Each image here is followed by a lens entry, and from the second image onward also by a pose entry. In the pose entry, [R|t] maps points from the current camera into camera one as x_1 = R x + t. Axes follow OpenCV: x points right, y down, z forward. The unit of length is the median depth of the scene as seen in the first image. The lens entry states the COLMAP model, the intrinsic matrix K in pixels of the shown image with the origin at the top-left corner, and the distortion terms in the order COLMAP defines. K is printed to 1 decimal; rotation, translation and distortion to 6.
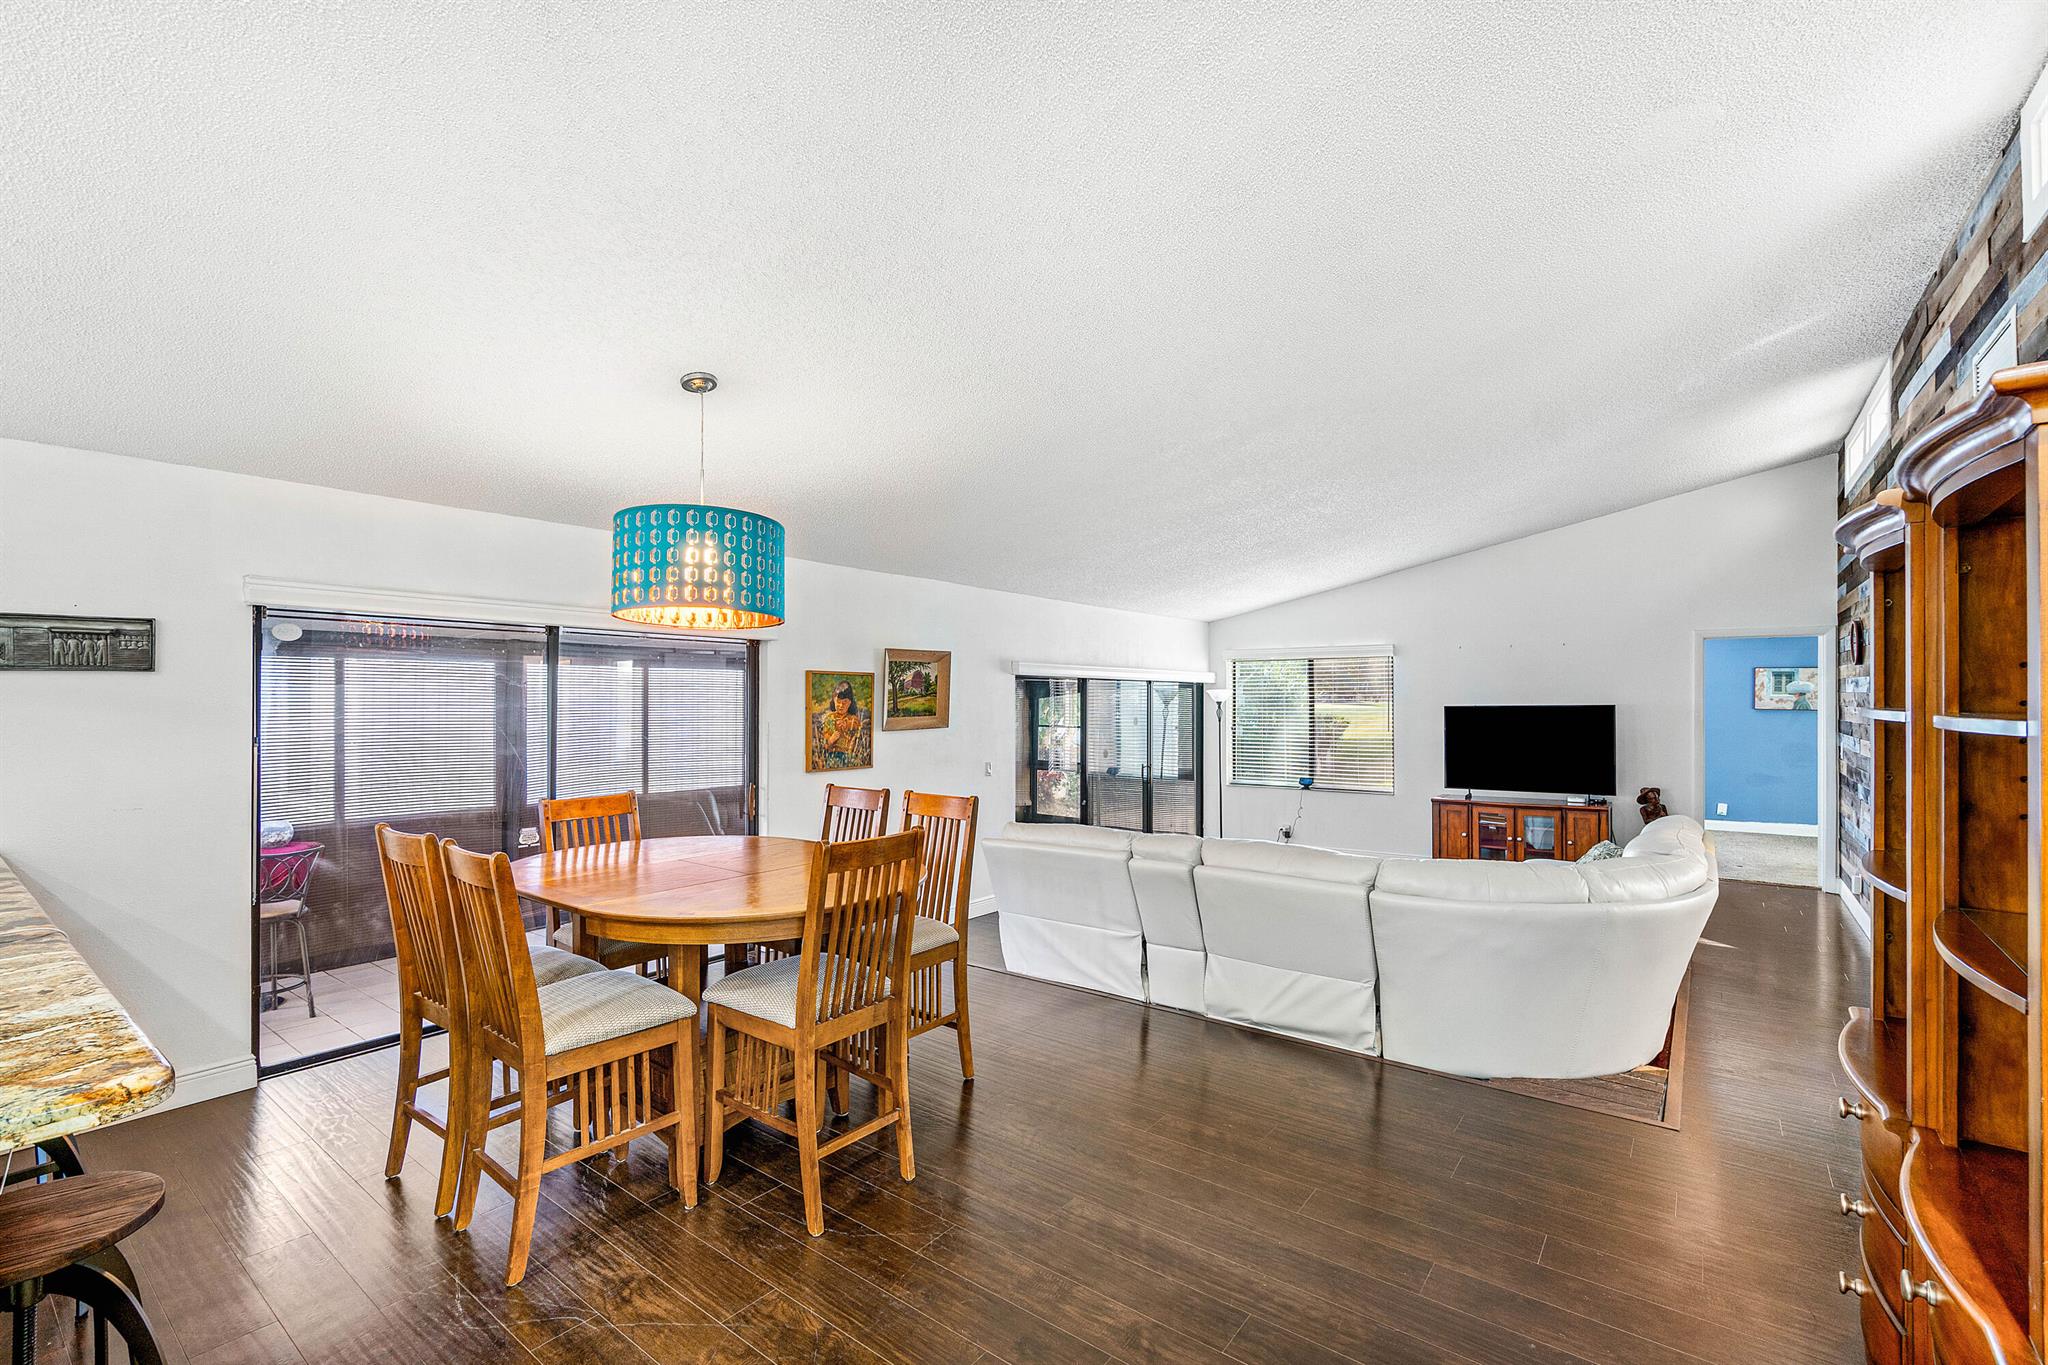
lens RADIAL K [[898.3, 0, 1030.1], [0, 898.3, 701.4], [0, 0, 1]] dist [-0.000097, 0.000187]
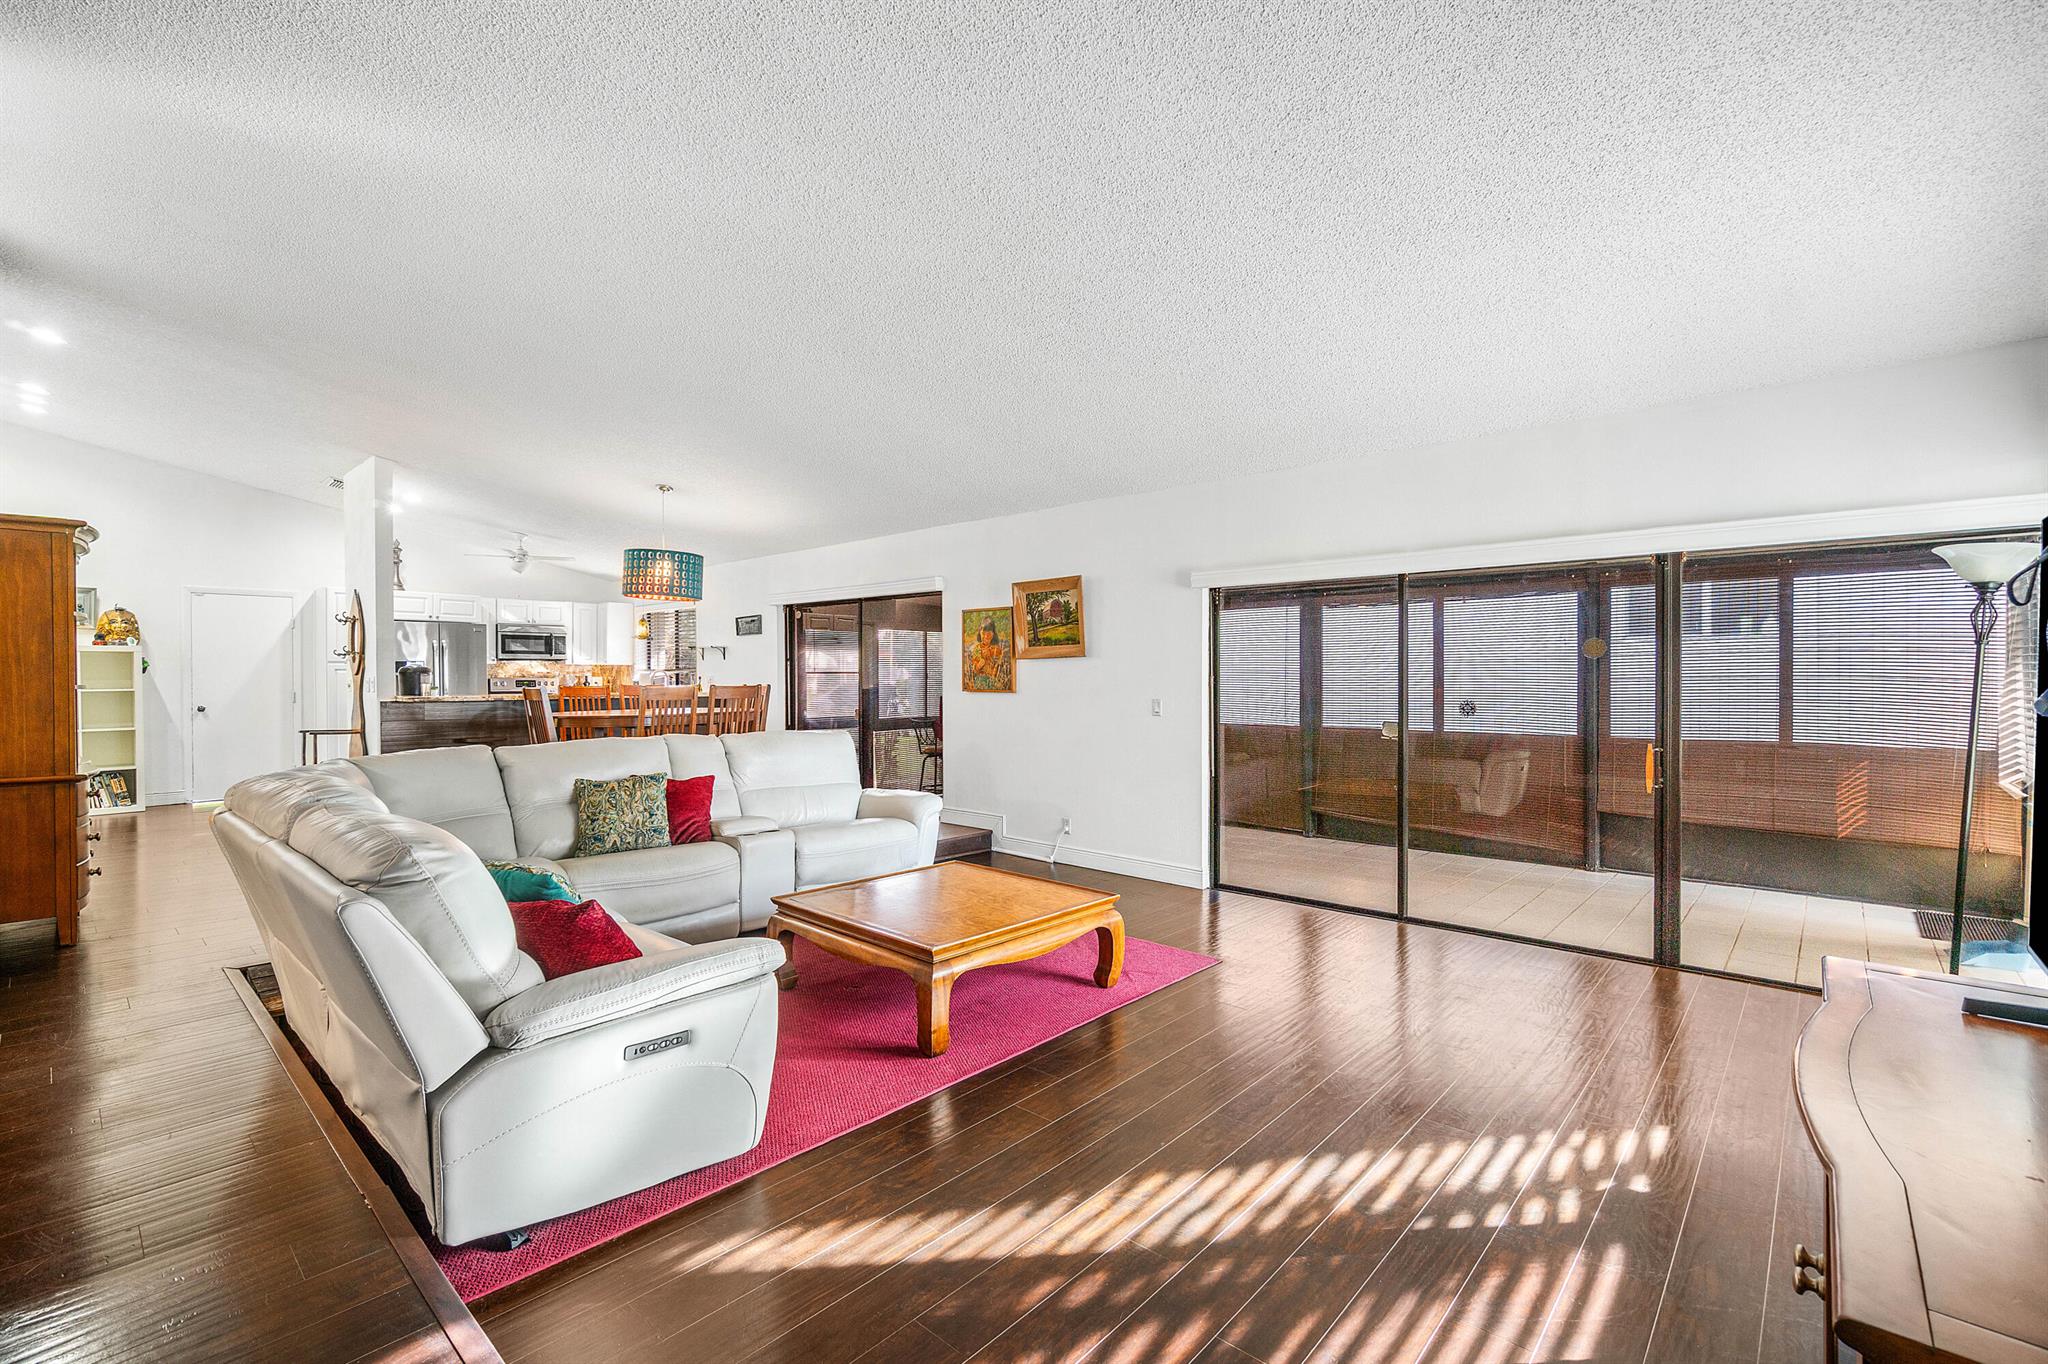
lens RADIAL K [[909.6, 0, 1024.0], [0, 909.6, 682.0], [0, 0, 1]] dist [0.003105, 0.000437]
pose [[-0.092727, 0.005852, -0.995674, 0.880160], [0.003424, 0.999979, 0.005559, 0.051488], [0.995686, -0.002894, -0.092745, 1.048243]]
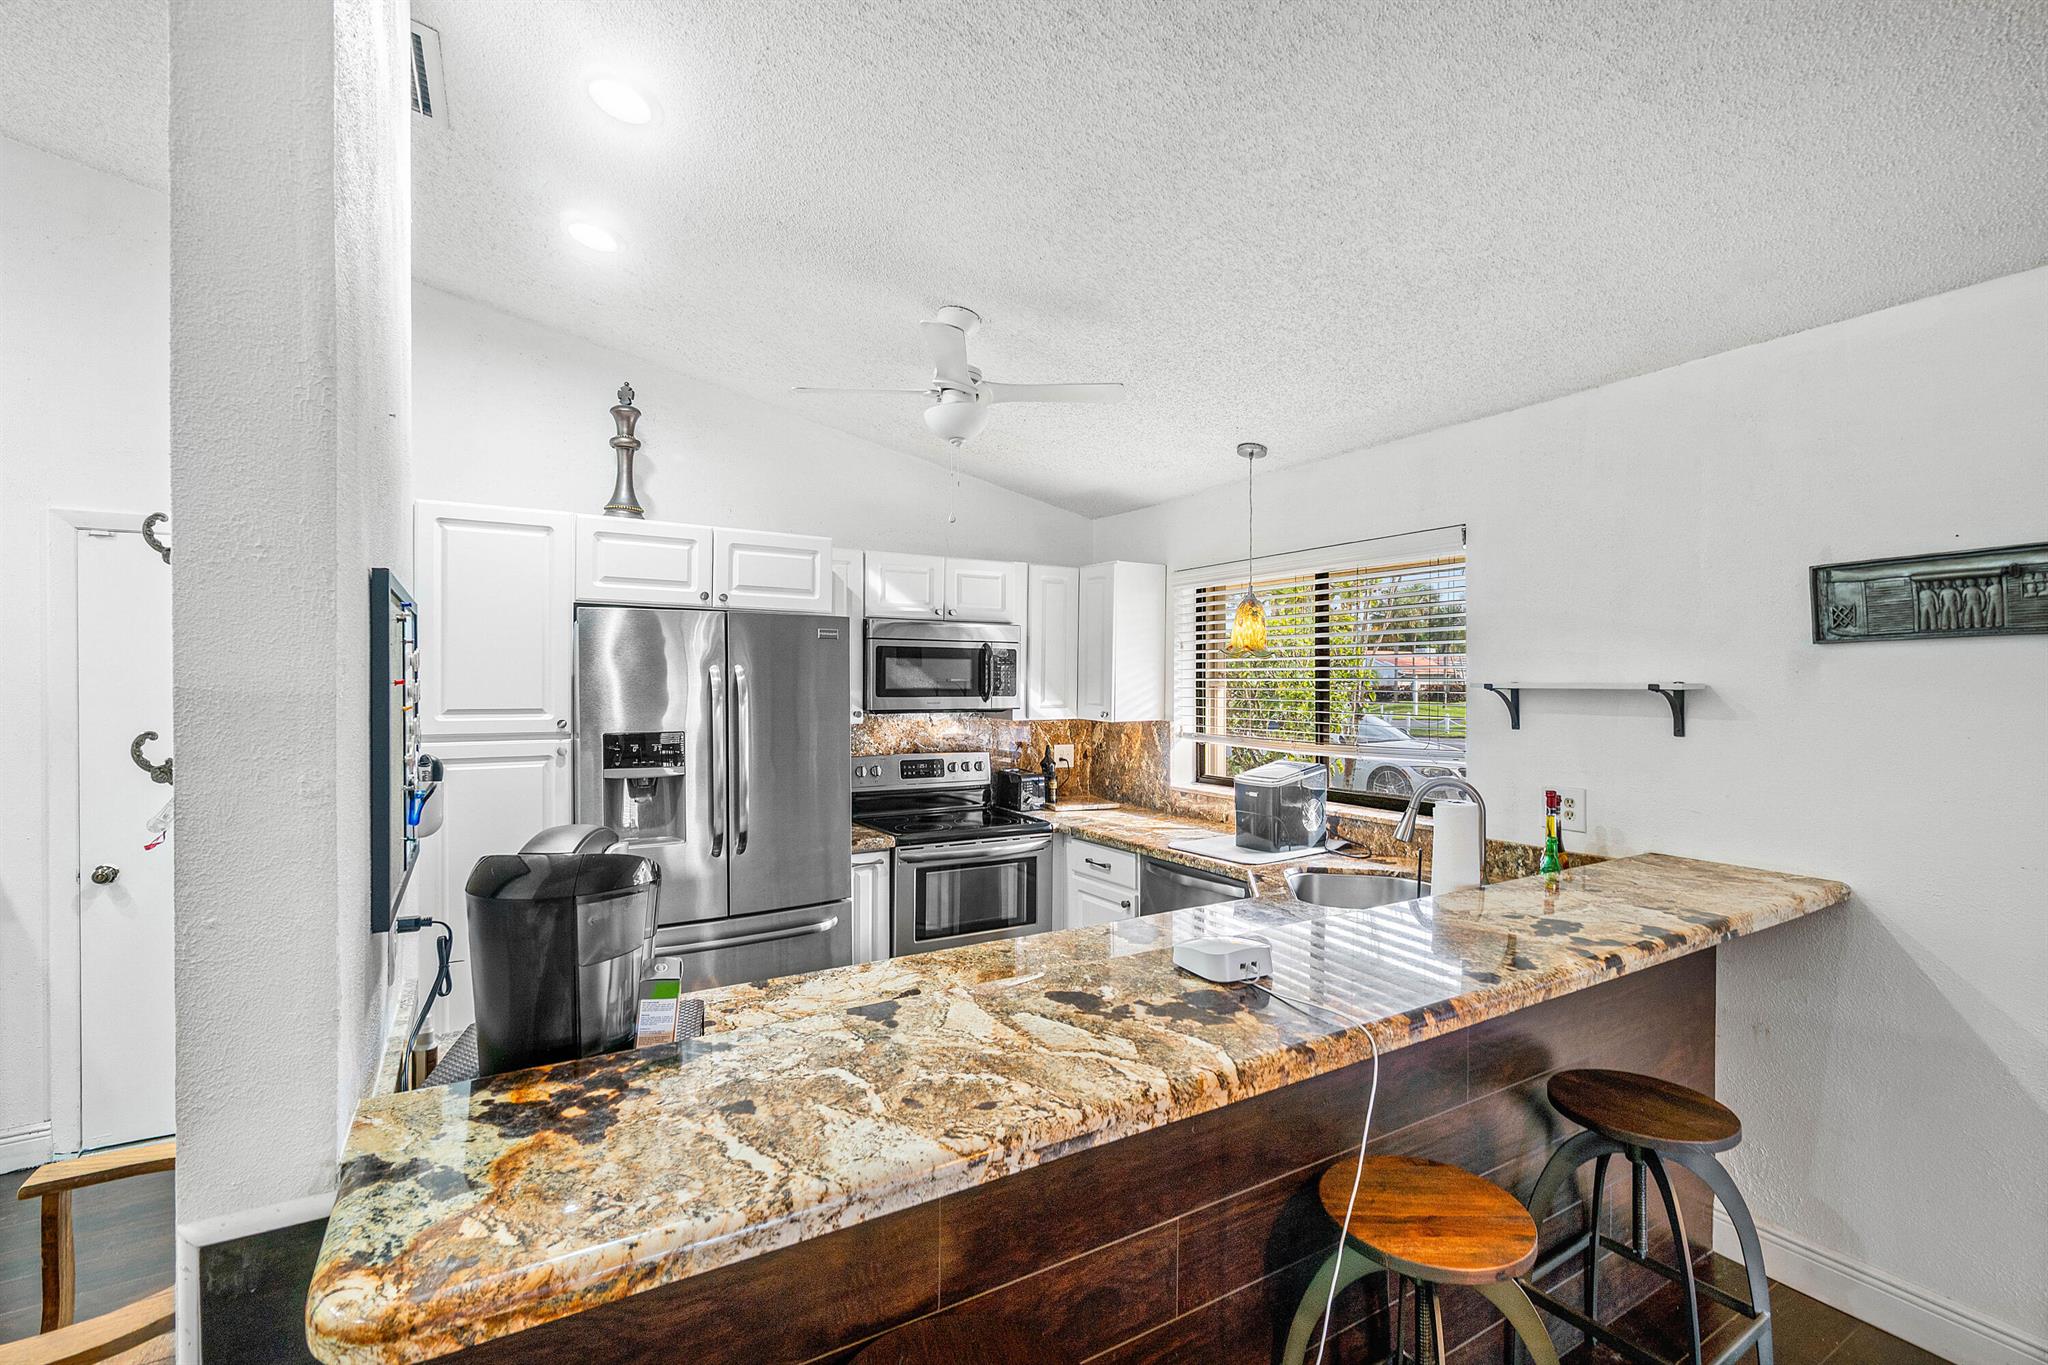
lens RADIAL K [[896.0, 0, 1024.0], [0, 896.0, 682.5], [0, 0, 1]] dist [-0.003359, -0.000202]
pose [[-0.366323, -0.003250, -0.930482, -0.107535], [0.000241, 0.999994, -0.003587, 0.000214], [0.930488, -0.001538, -0.366320, 0.297508]]
